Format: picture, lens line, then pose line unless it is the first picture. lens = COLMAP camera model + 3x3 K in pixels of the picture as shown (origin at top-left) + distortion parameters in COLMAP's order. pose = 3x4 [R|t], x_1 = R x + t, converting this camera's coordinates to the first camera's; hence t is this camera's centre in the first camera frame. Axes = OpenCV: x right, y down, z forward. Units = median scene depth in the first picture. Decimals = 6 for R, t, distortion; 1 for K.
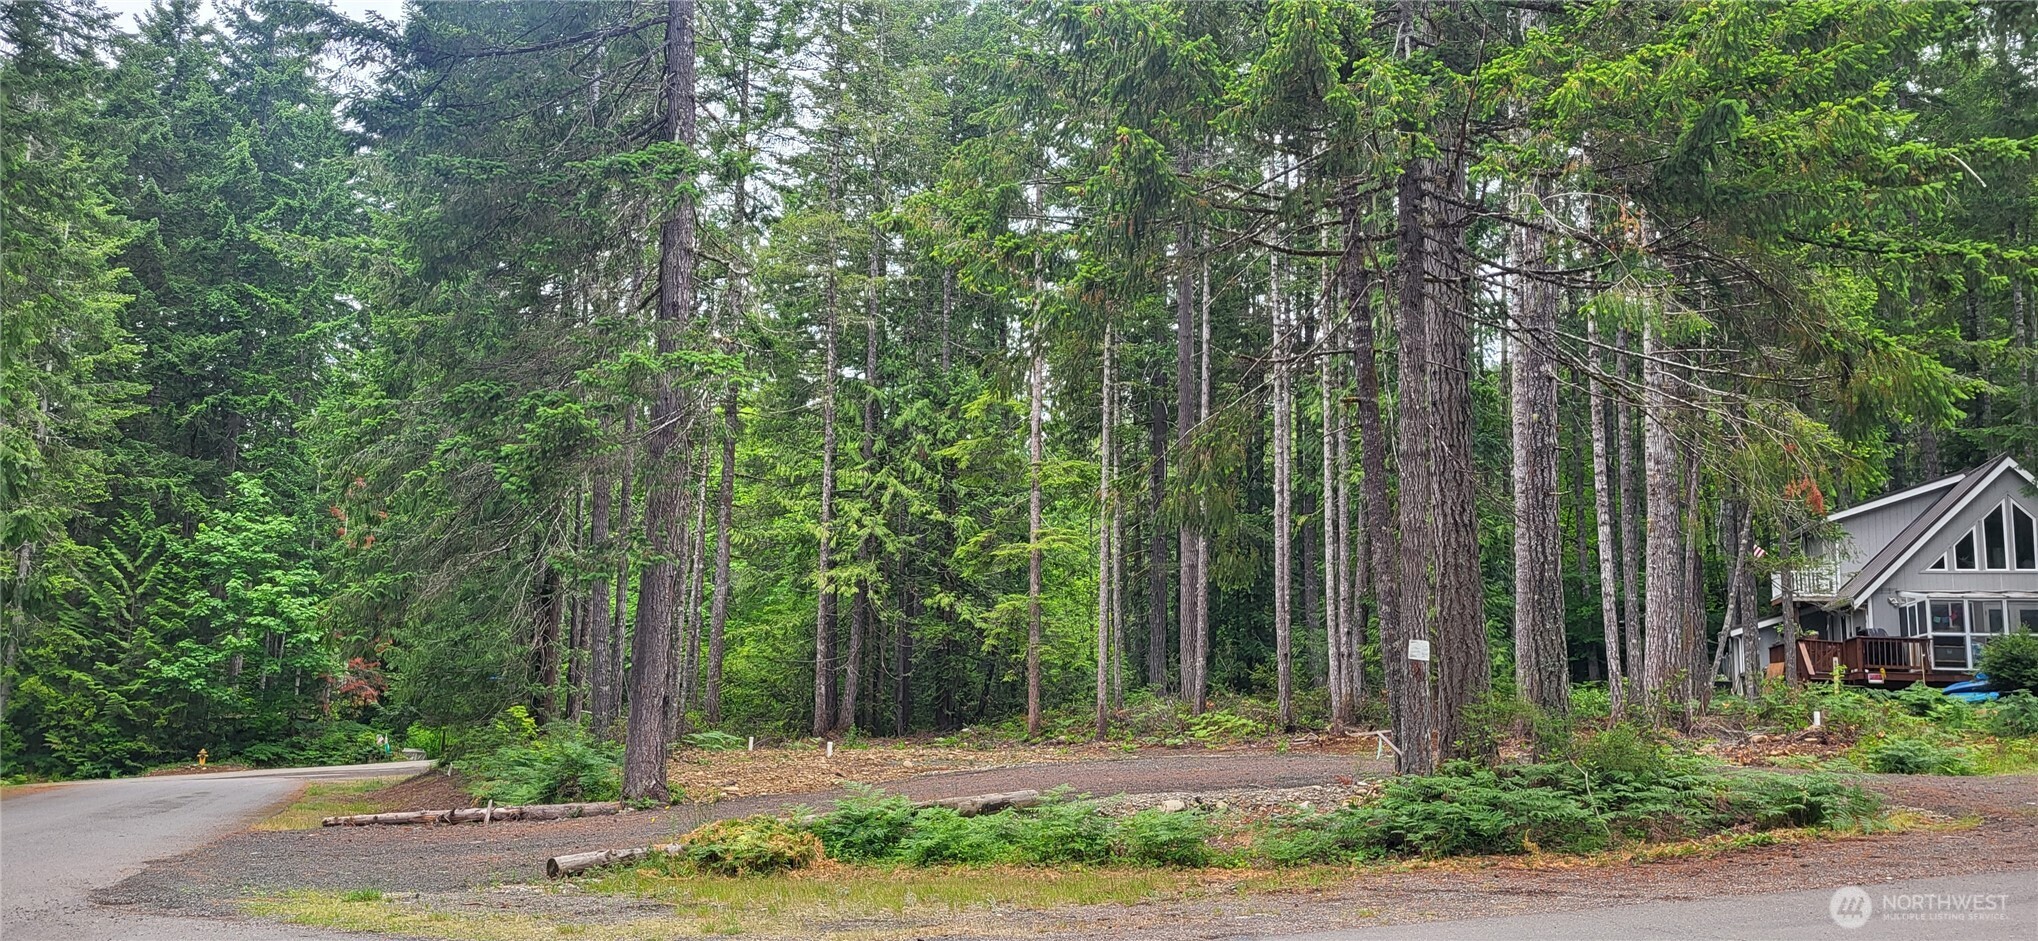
lens RADIAL K [[1509.8, 0, 1008.9], [0, 1509.8, 469.4], [0, 0, 1]] dist [0.066189, -0.053696]
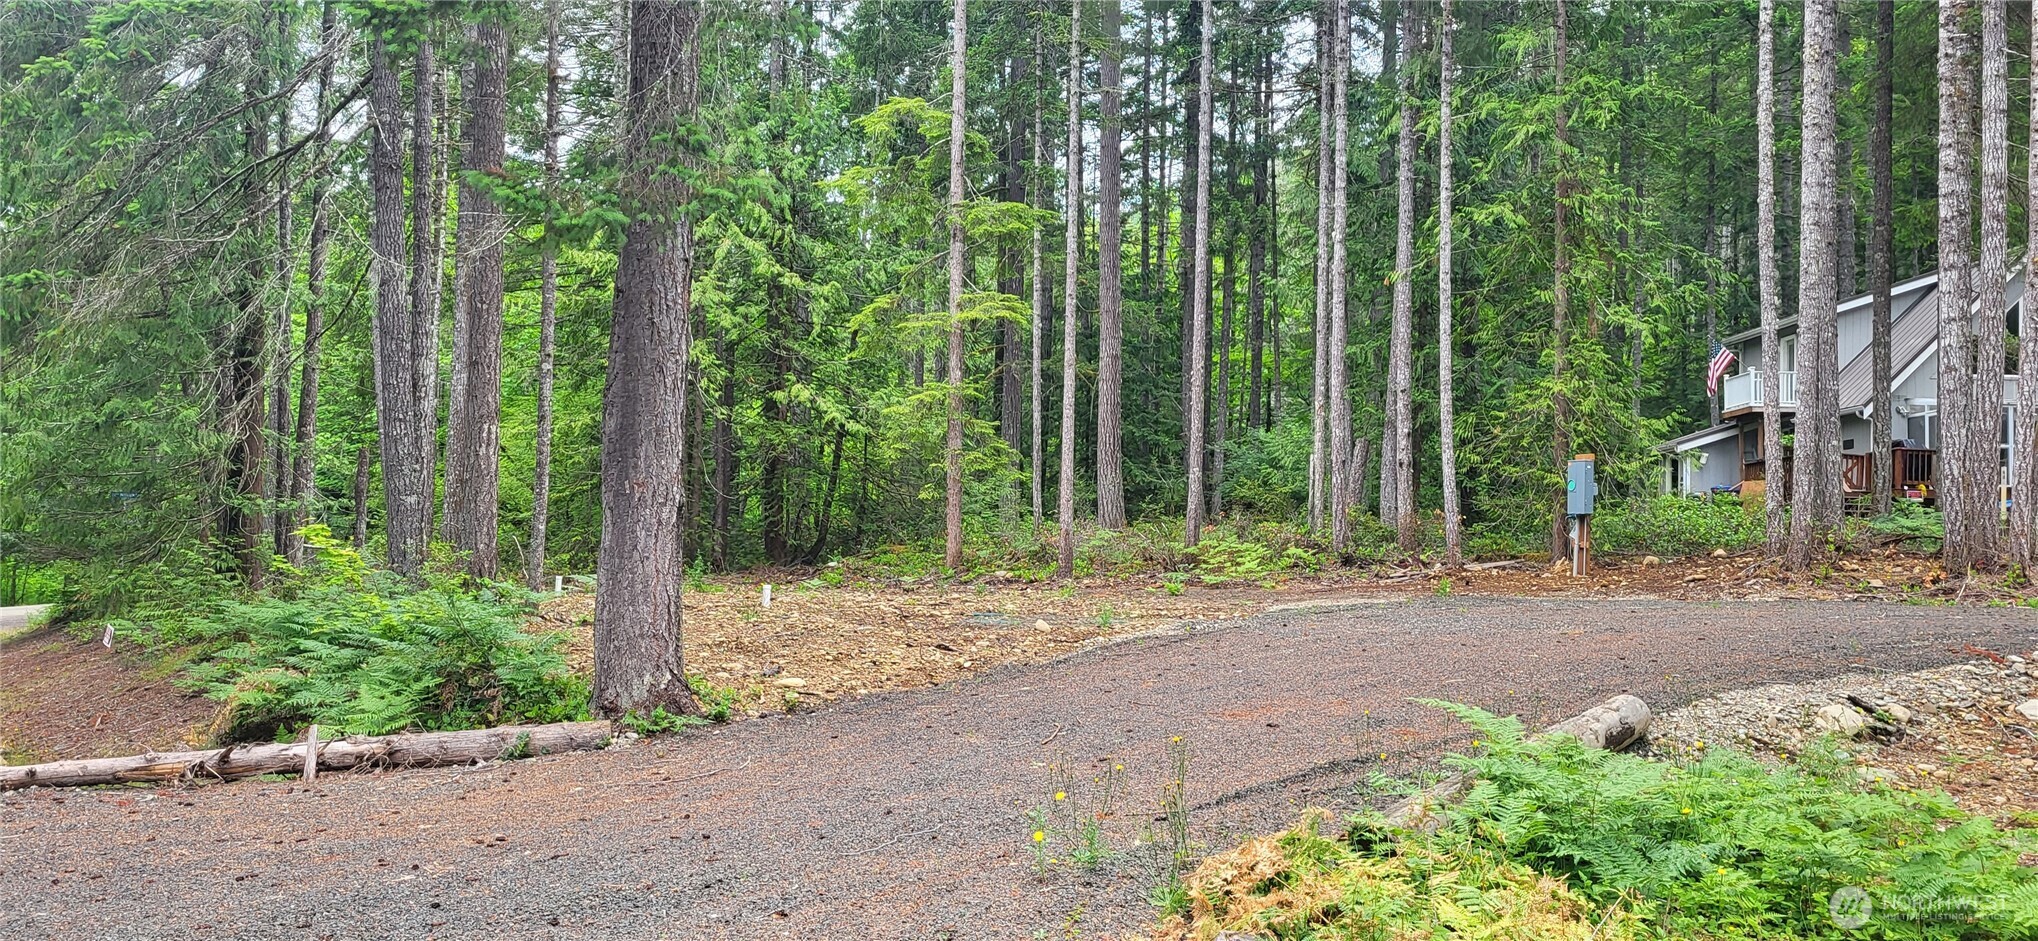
lens RADIAL K [[1509.8, 0, 1008.9], [0, 1509.8, 469.4], [0, 0, 1]] dist [0.066189, -0.053696]
pose [[0.972407, 0.007448, 0.233173, -0.116753], [-0.033128, 0.993770, 0.106411, 0.040659], [-0.230928, -0.111200, 0.966596, 0.247088]]
